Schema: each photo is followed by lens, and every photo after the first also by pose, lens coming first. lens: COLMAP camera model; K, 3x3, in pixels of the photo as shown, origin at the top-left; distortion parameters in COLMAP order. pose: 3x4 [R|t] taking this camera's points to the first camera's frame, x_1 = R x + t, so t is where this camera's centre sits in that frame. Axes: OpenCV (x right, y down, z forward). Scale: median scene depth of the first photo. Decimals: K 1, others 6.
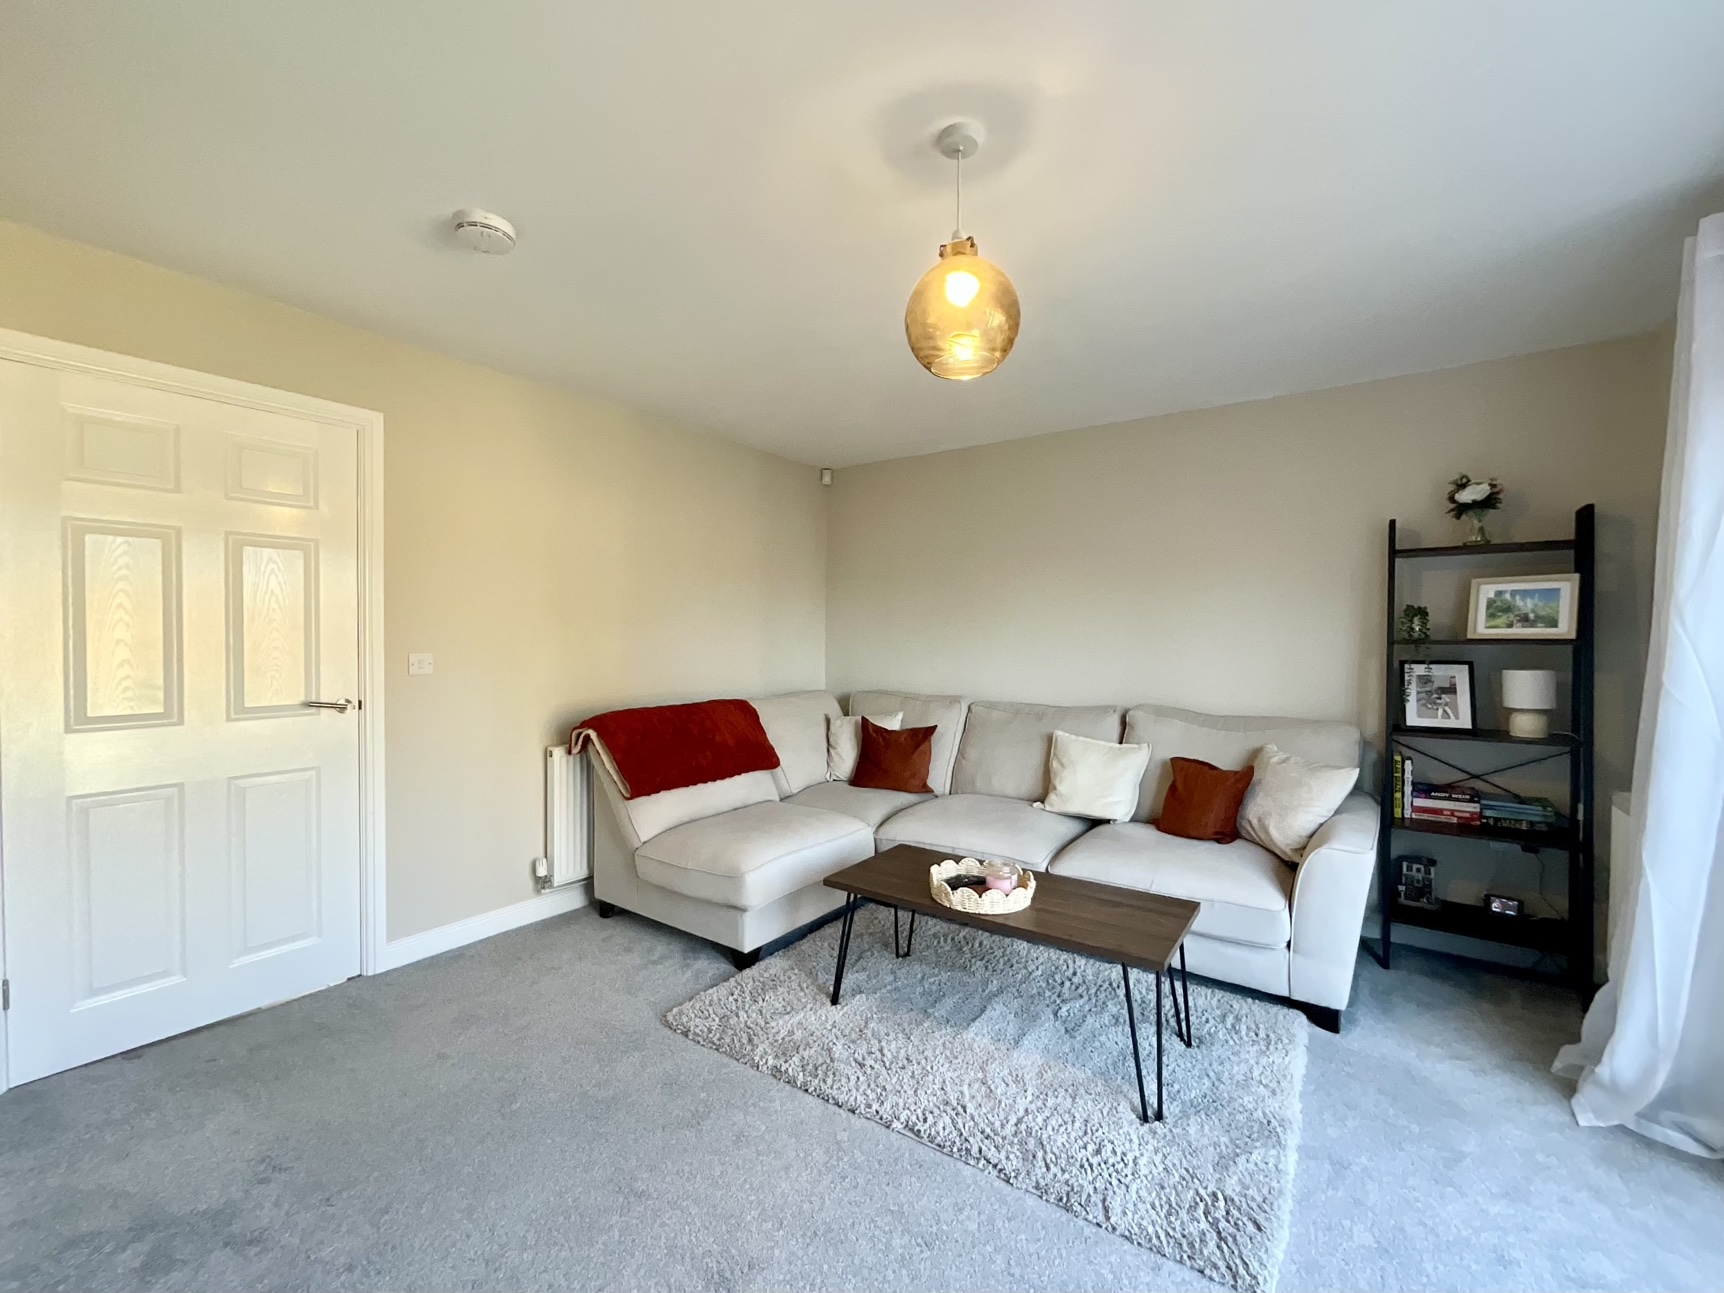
lens RADIAL K [[698.7, 0, 857.0], [0, 698.7, 647.2], [0, 0, 1]] dist [-0.003282, 0.001684]
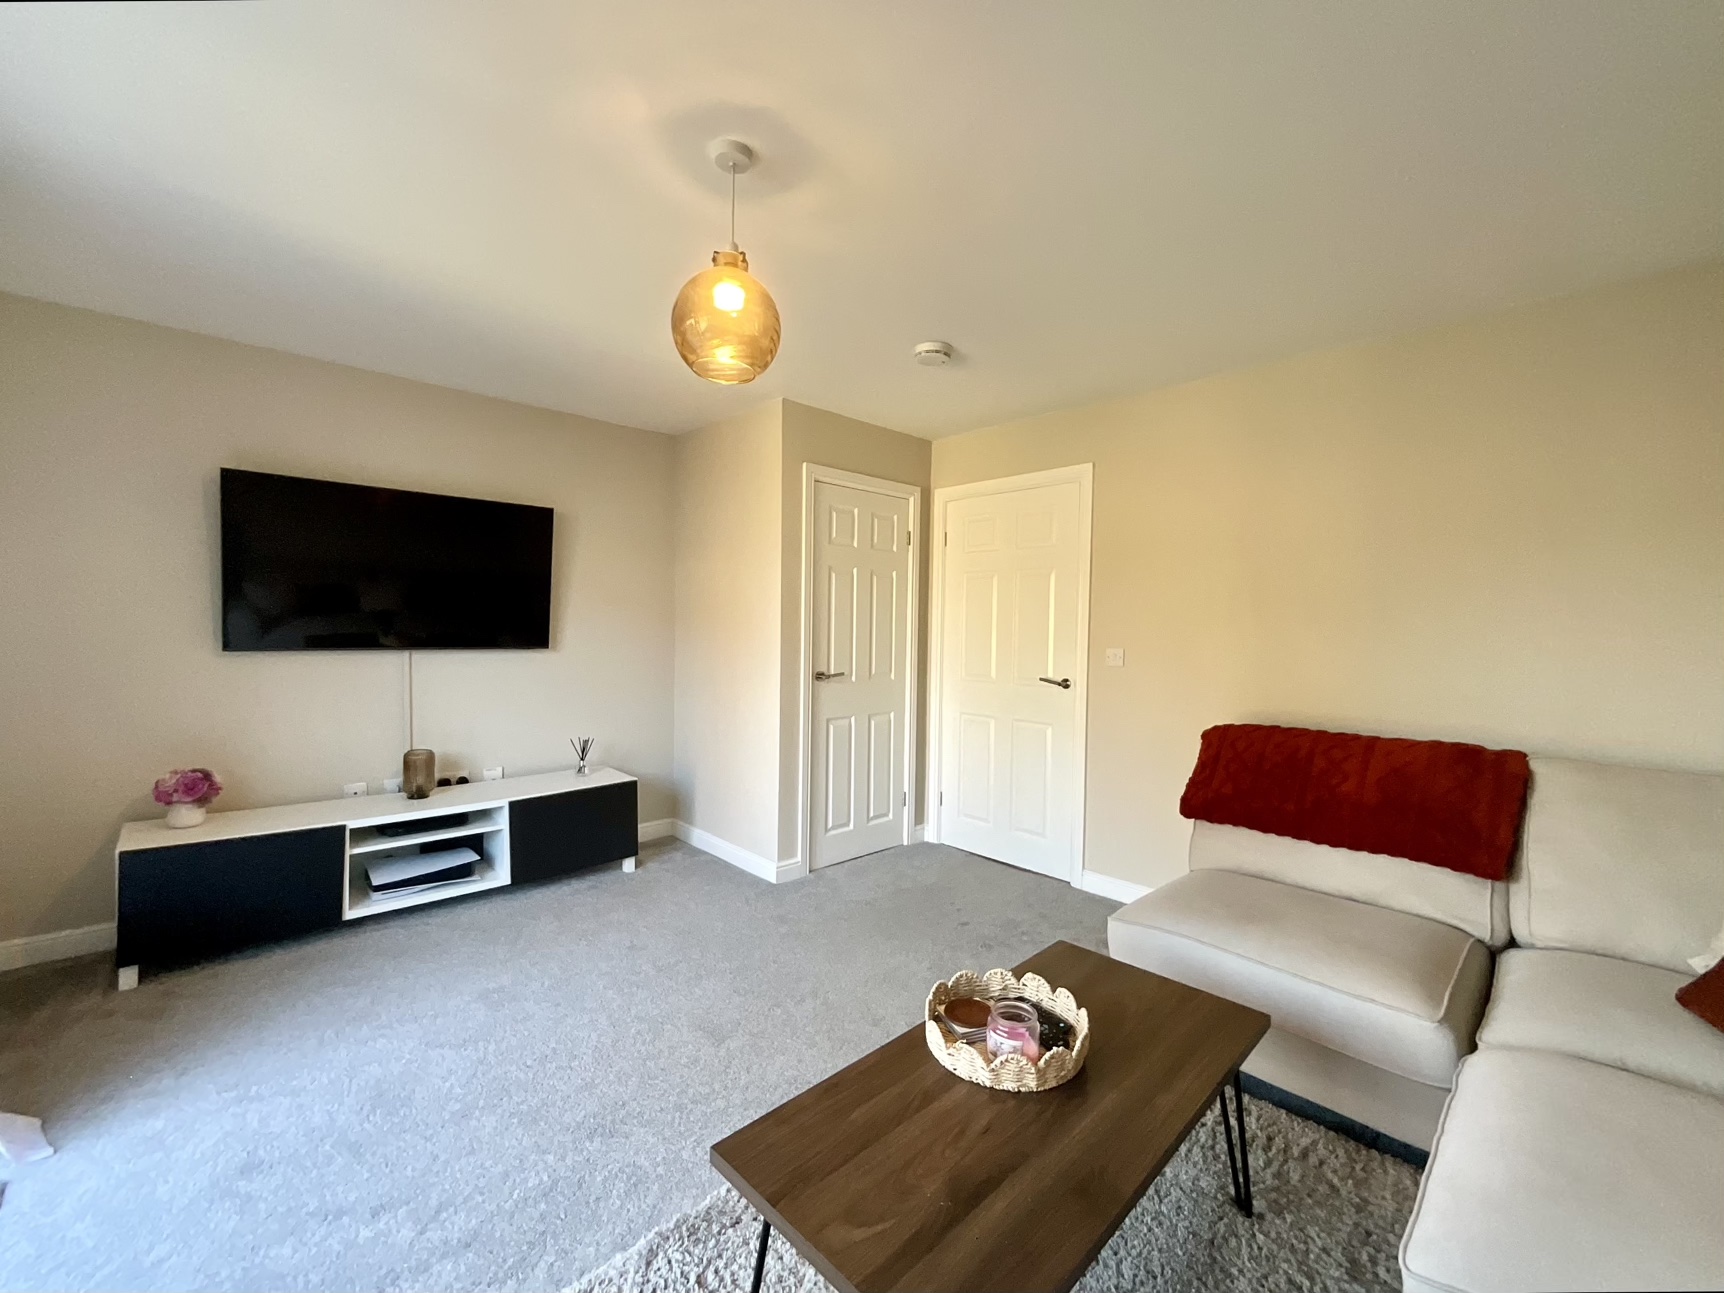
lens RADIAL K [[698.7, 0, 856.9], [0, 698.7, 645.4], [0, 0, 1]] dist [-0.003282, 0.001684]
pose [[-0.184450, 0.007758, -0.982811, 0.613937], [-0.030311, 0.999448, 0.013578, 0.000446], [0.982374, 0.032294, -0.184113, 0.740586]]
